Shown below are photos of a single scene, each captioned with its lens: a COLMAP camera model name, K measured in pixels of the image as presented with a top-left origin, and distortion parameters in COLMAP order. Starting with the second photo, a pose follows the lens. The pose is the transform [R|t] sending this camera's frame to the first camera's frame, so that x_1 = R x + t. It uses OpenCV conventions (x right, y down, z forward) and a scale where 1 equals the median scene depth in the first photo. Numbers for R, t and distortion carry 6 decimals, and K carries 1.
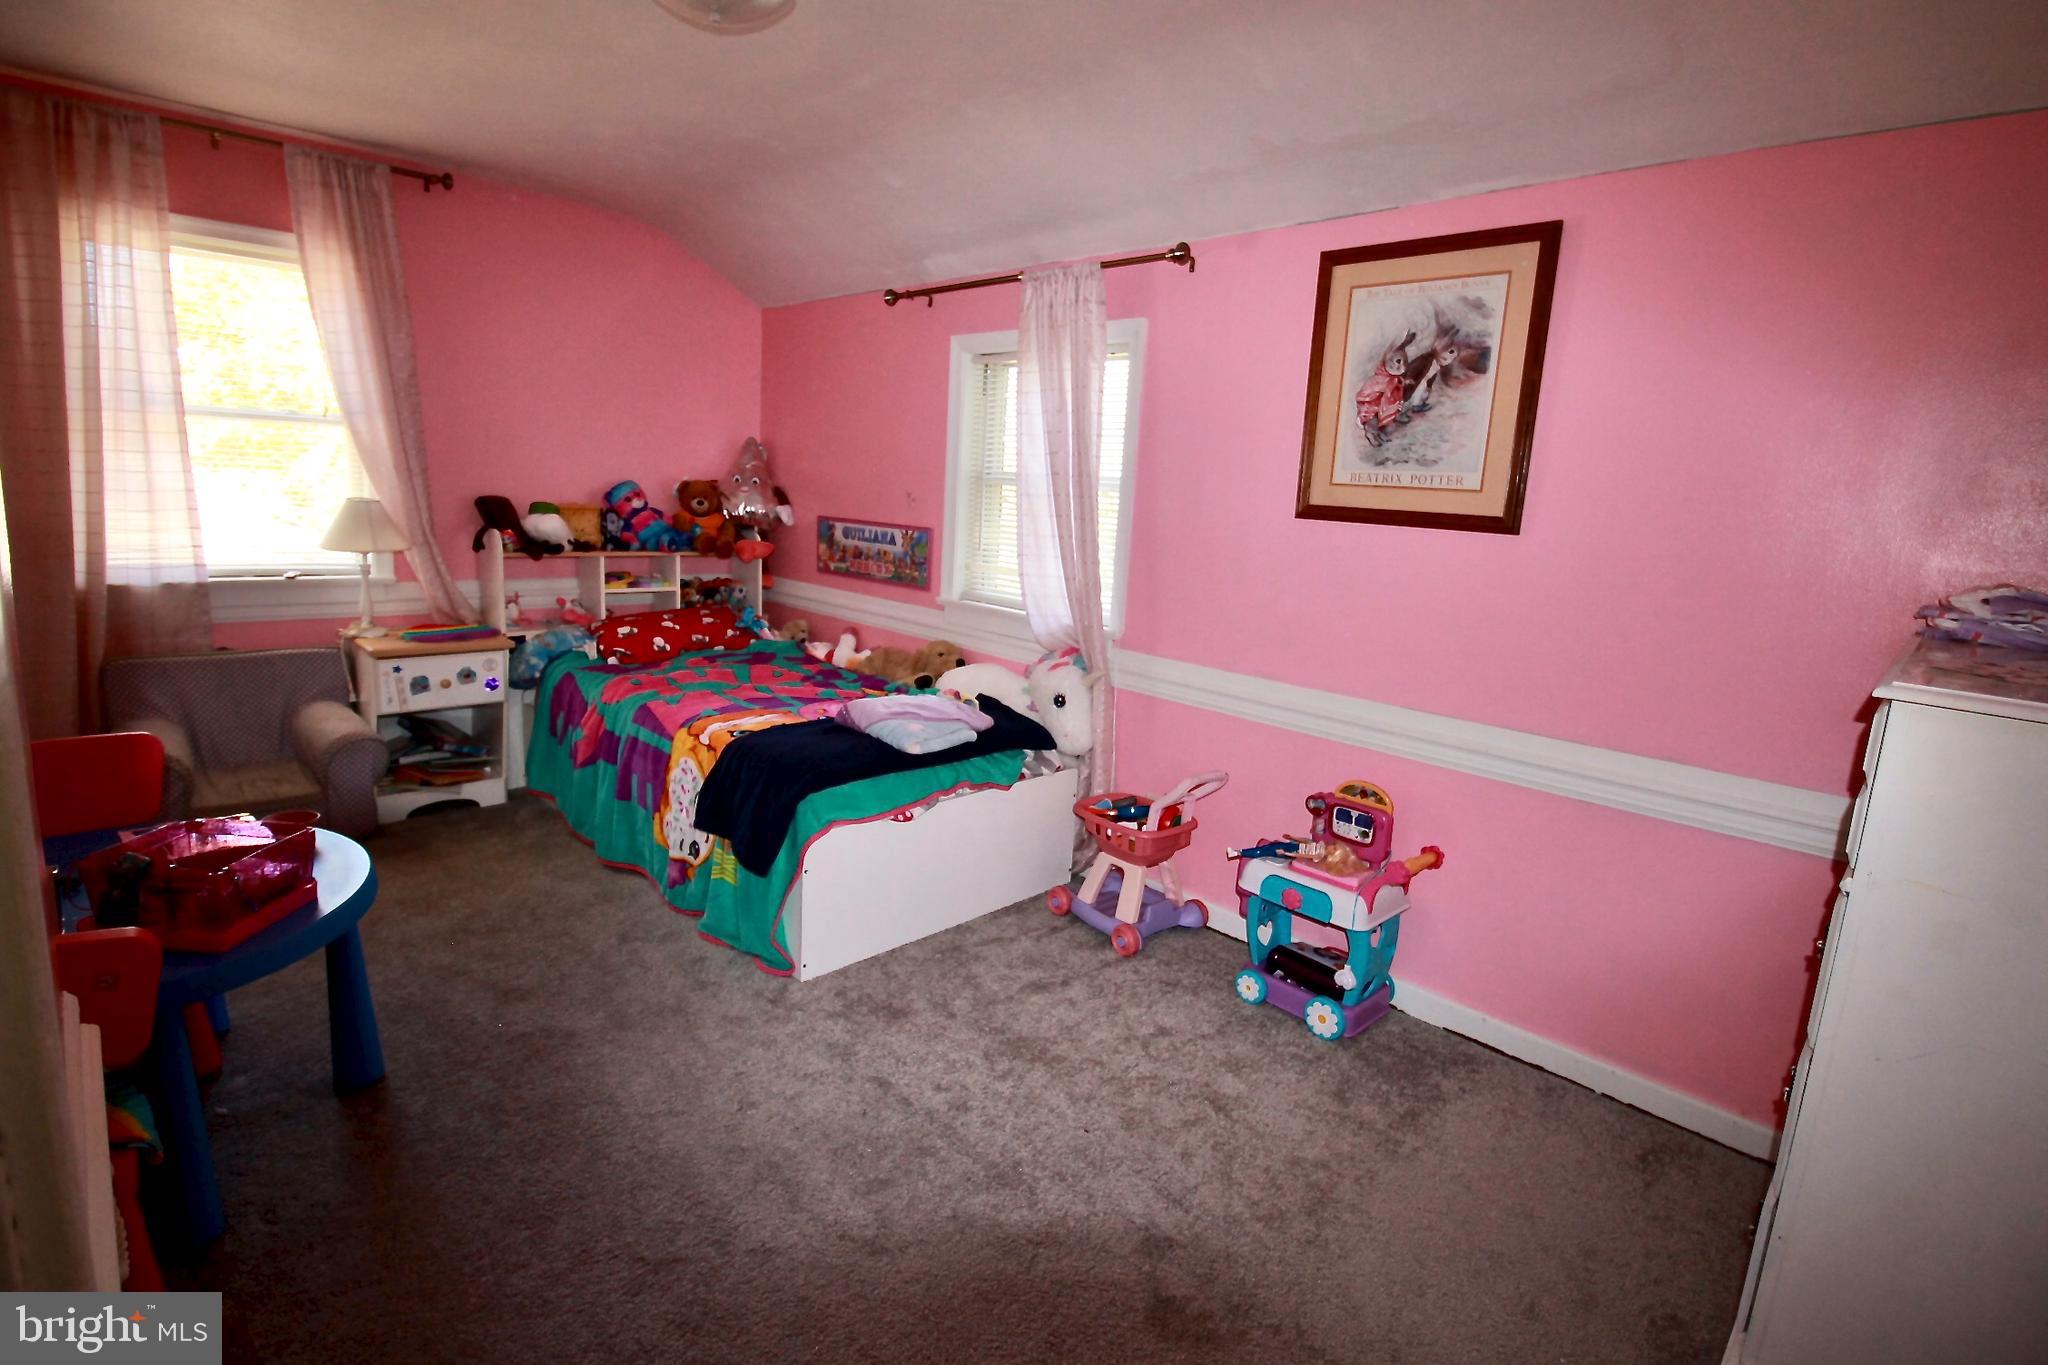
lens RADIAL K [[966.3, 0, 1030.6], [0, 966.3, 677.4], [0, 0, 1]] dist [-0.009510, -0.005666]
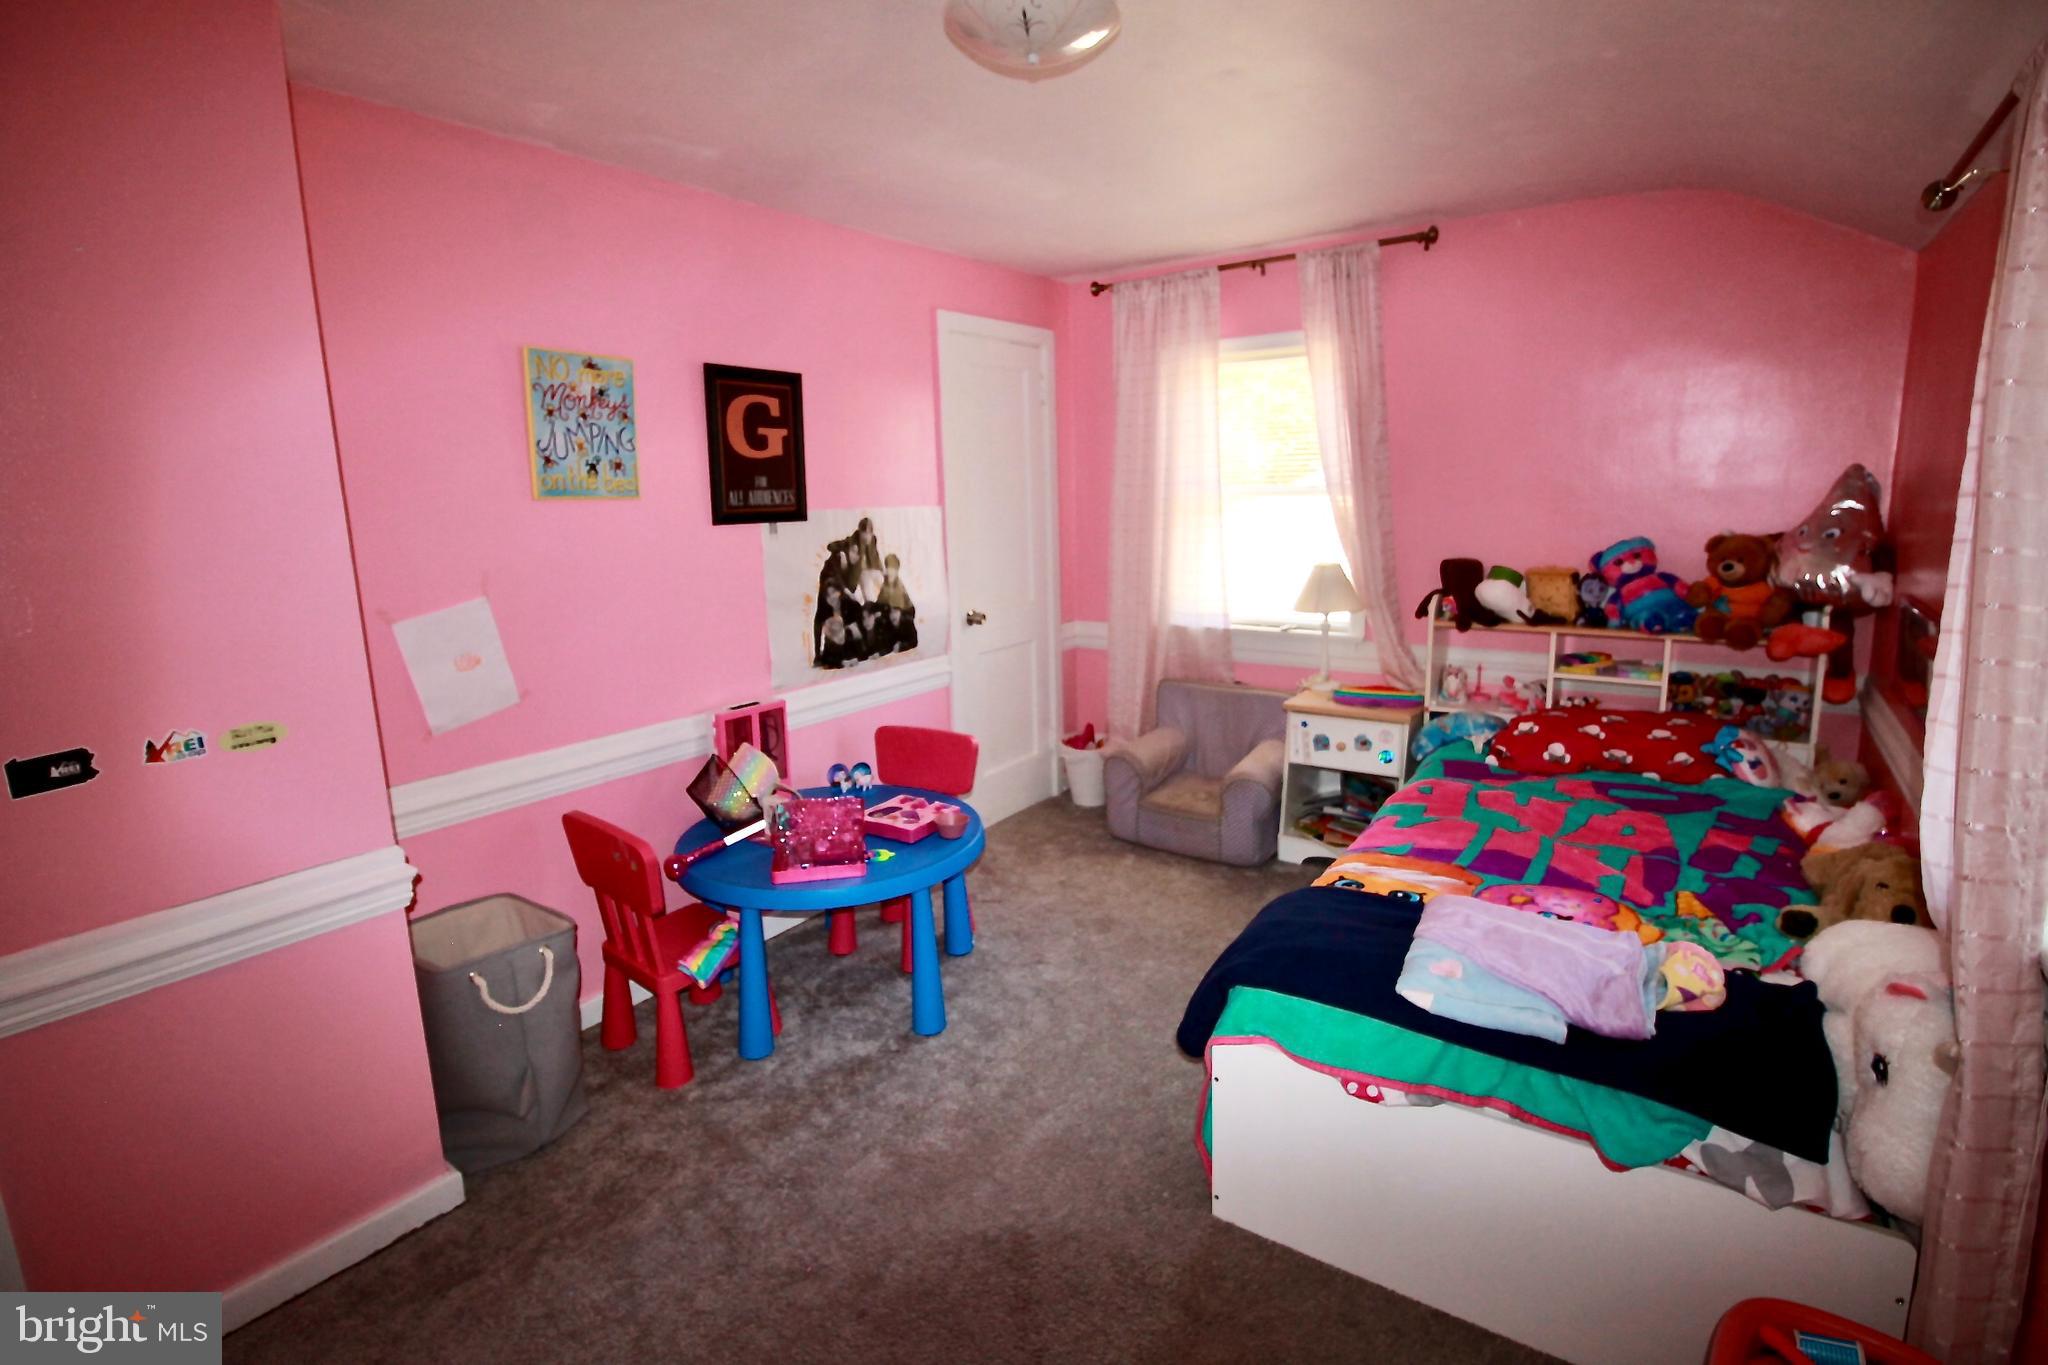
lens RADIAL K [[966.3, 0, 1030.2], [0, 966.3, 678.0], [0, 0, 1]] dist [-0.009510, -0.005666]
pose [[0.189605, 0.125396, -0.973820, 0.293946], [-0.160217, 0.982469, 0.095315, -0.104389], [0.968700, 0.137950, 0.206372, 0.451881]]
